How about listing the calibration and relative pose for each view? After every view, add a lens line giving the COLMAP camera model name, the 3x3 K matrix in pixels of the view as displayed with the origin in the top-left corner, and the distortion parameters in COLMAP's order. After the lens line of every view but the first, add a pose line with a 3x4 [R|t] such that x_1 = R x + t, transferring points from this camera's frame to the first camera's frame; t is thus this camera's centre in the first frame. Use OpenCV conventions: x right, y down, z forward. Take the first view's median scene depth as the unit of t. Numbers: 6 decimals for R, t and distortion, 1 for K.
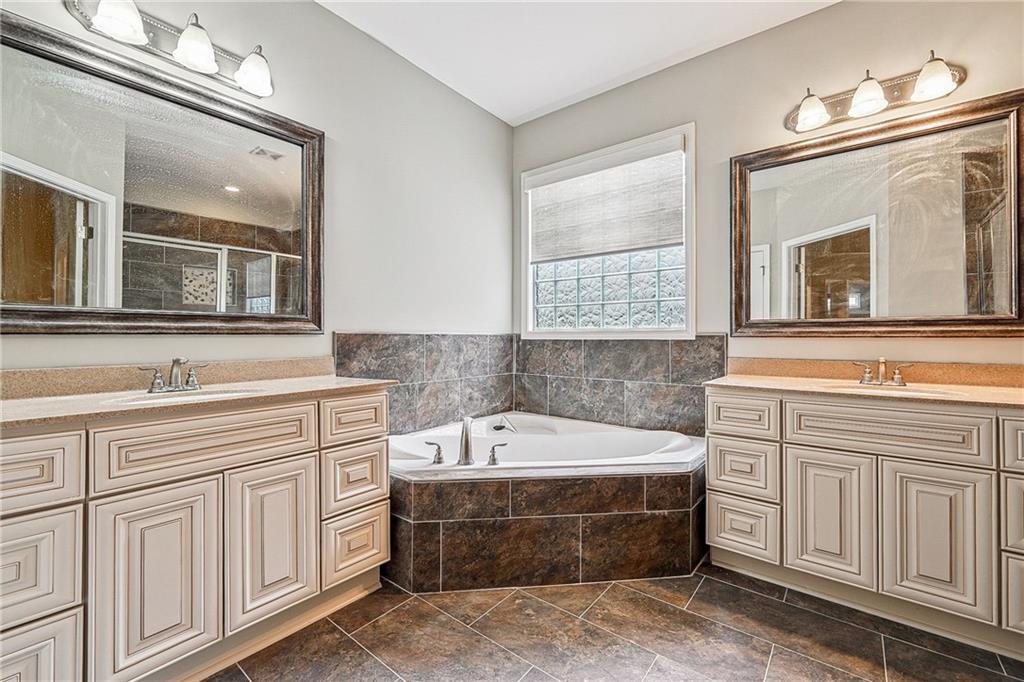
lens RADIAL K [[420.4, 0, 501.9], [0, 420.4, 338.5], [0, 0, 1]] dist [-0.001093, -0.001022]
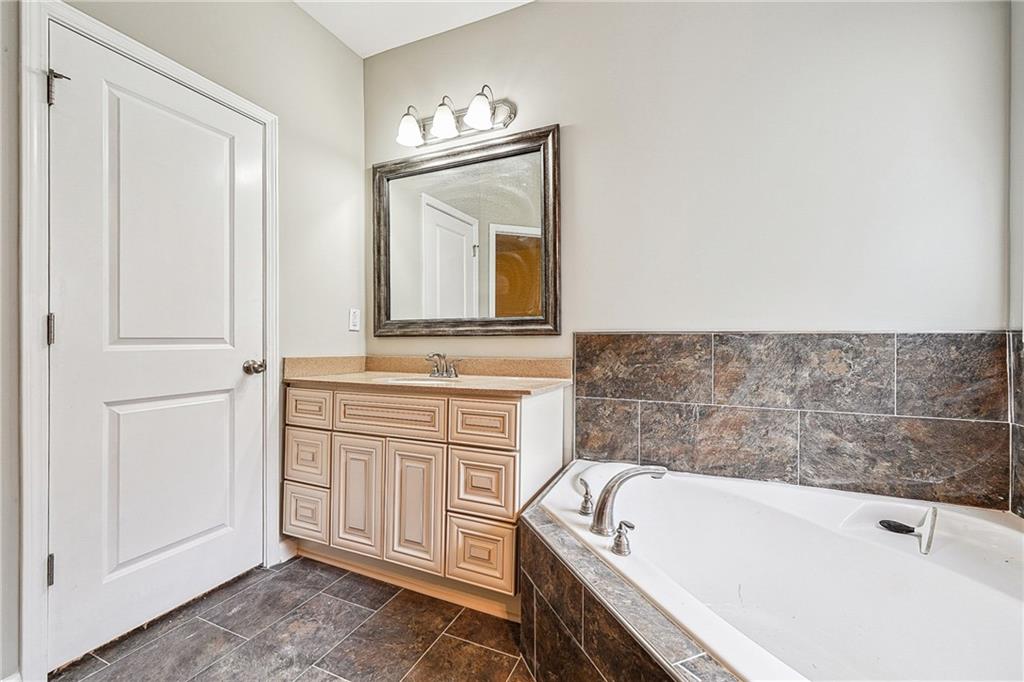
lens RADIAL K [[420.4, 0, 507.7], [0, 420.4, 338.0], [0, 0, 1]] dist [-0.001093, -0.001022]
pose [[0.276155, 0.002563, -0.961110, 0.425172], [-0.001895, 0.999996, 0.002122, -0.004625], [0.961111, 0.001235, 0.276159, 0.568279]]
